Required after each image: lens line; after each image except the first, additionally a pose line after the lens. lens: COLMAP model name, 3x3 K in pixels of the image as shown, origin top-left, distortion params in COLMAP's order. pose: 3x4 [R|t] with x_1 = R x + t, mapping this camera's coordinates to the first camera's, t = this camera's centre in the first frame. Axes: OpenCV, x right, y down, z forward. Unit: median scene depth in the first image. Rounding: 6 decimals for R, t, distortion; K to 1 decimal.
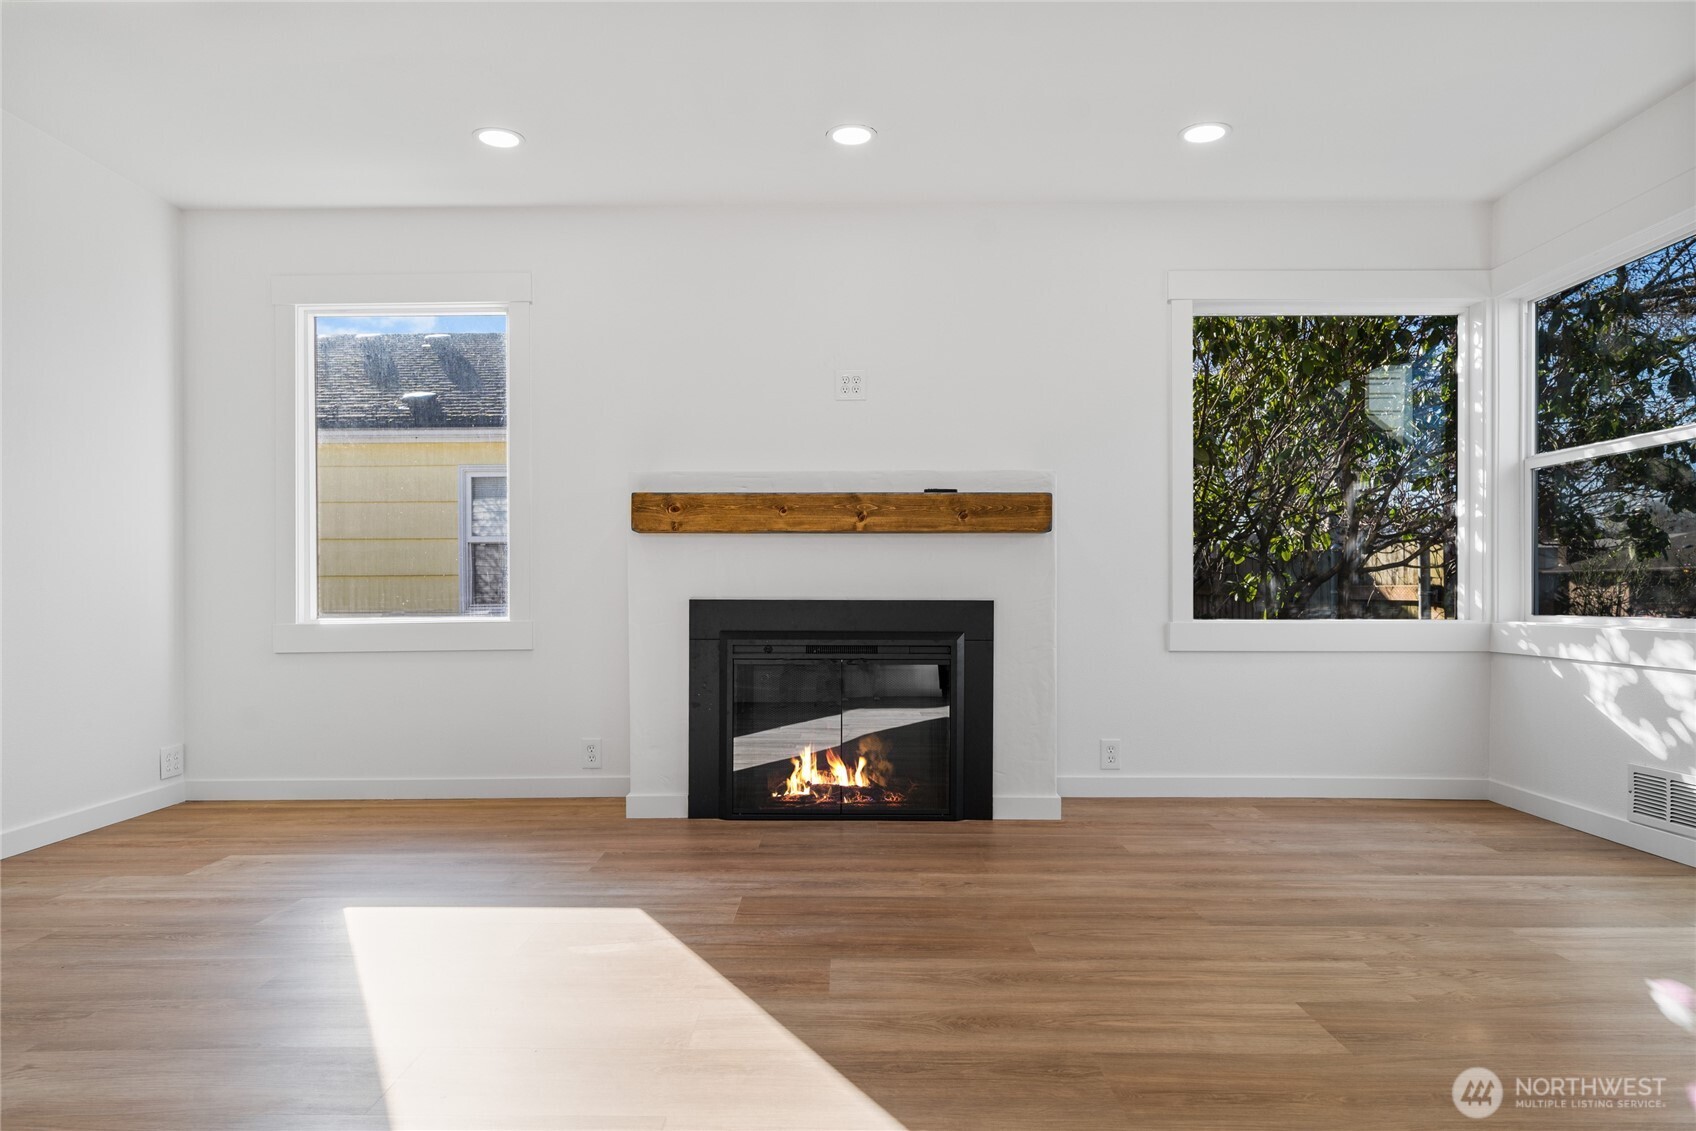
lens RADIAL K [[1024.7, 0, 849.2], [0, 1024.7, 596.4], [0, 0, 1]] dist [-0.000569, -0.001606]
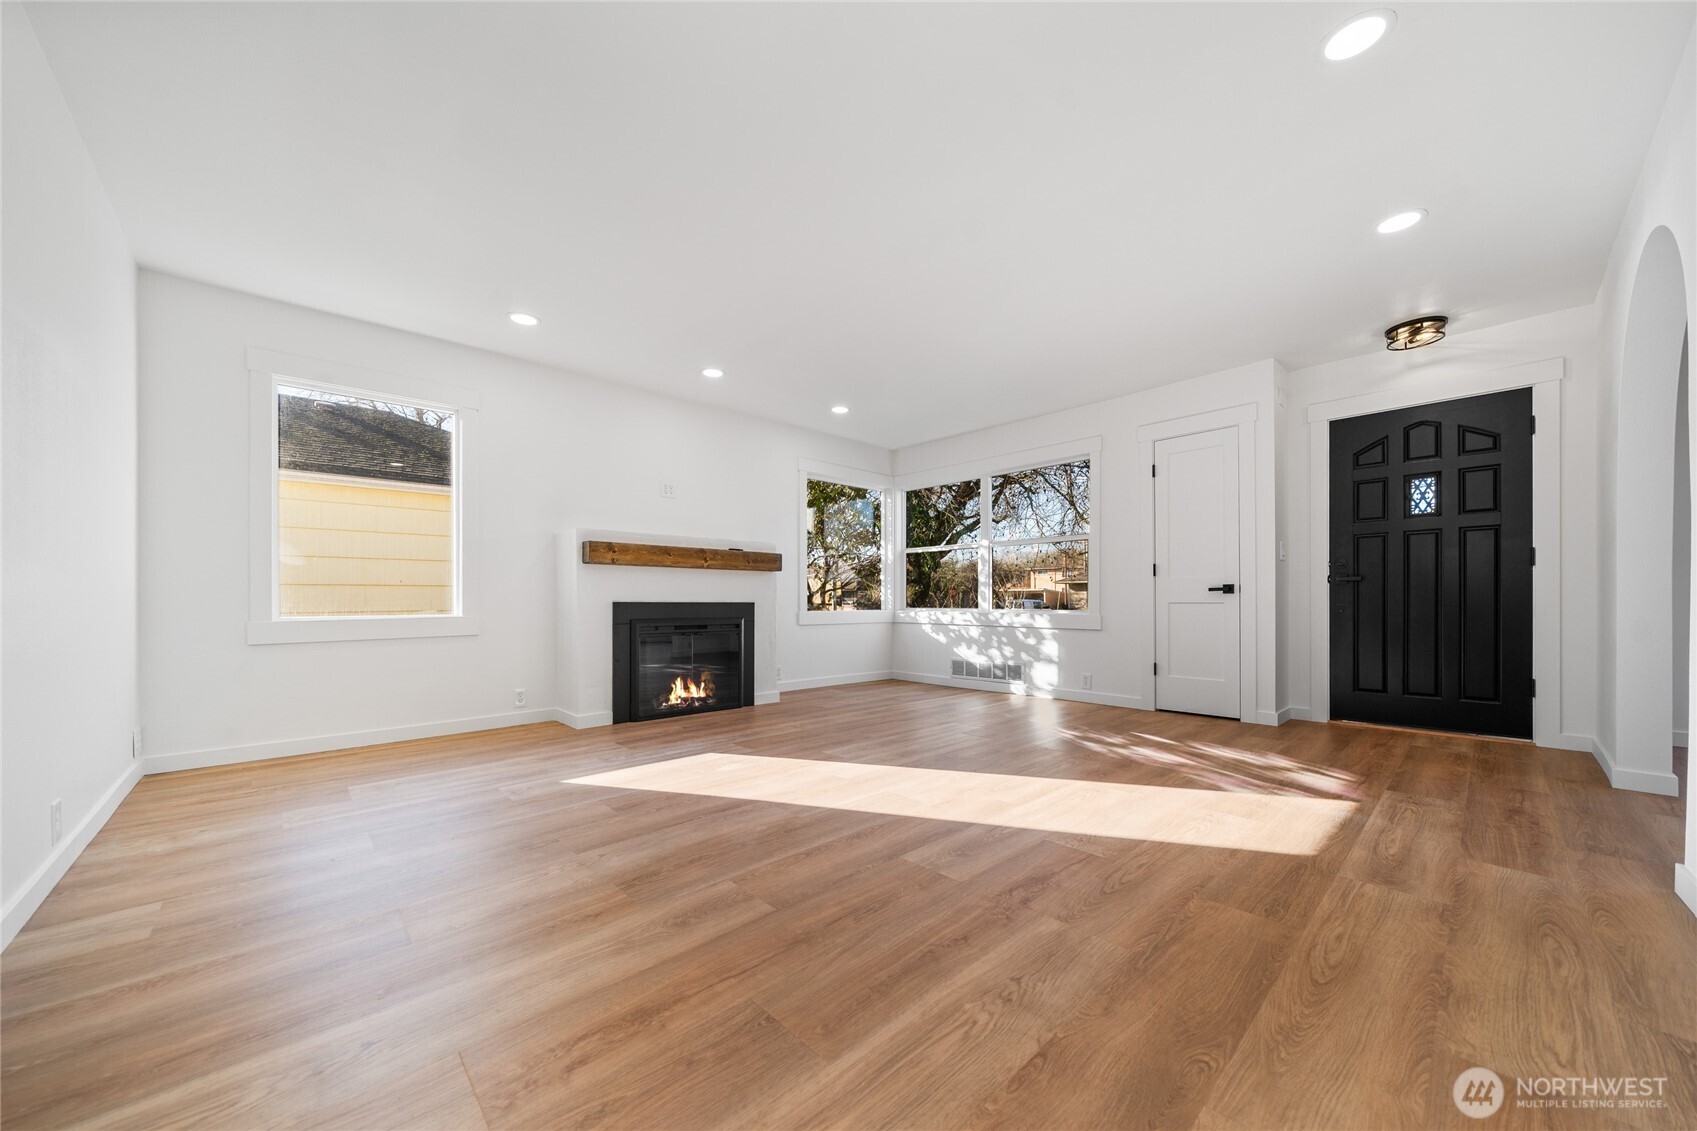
lens RADIAL K [[593.2, 0, 821.5], [0, 593.2, 600.3], [0, 0, 1]] dist [-0.002478, 0.000501]
pose [[0.749339, 0.001552, 0.662185, -0.577934], [0.005799, 0.999944, -0.008907, 0.011537], [-0.662161, 0.010514, 0.749288, -0.016627]]
